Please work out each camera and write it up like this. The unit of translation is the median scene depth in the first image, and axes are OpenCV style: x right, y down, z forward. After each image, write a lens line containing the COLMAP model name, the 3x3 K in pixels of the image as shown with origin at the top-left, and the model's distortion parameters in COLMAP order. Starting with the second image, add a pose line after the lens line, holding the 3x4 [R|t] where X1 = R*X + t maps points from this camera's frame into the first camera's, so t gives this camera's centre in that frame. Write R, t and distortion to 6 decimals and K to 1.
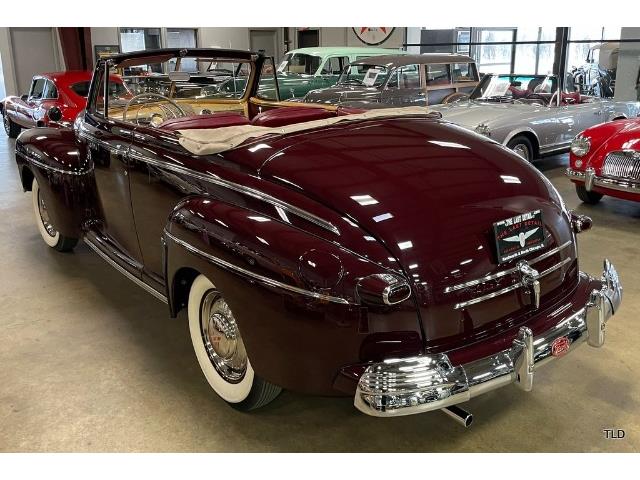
lens RADIAL K [[604.4, 0, 319.6], [0, 604.4, 181.3], [0, 0, 1]] dist [0.017342, -0.008063]
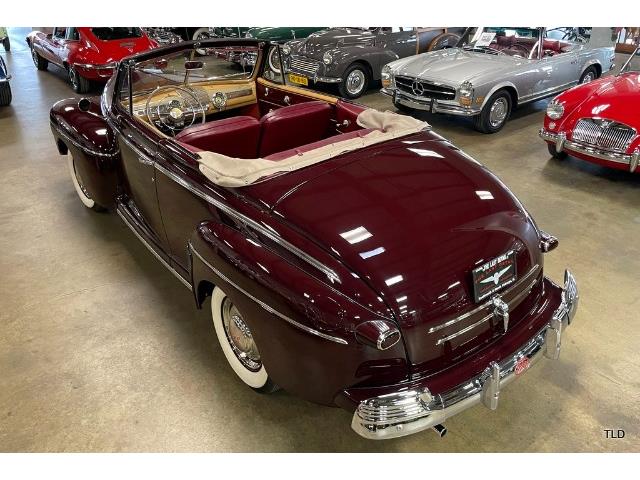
lens RADIAL K [[537.0, 0, 310.2], [0, 537.0, 182.0], [0, 0, 1]] dist [0.010809, 0.007234]
pose [[0.999919, 0.007255, -0.010453, -0.012252], [-0.005199, 0.982767, 0.184777, -0.207888], [0.011614, -0.184707, 0.982725, 0.005429]]
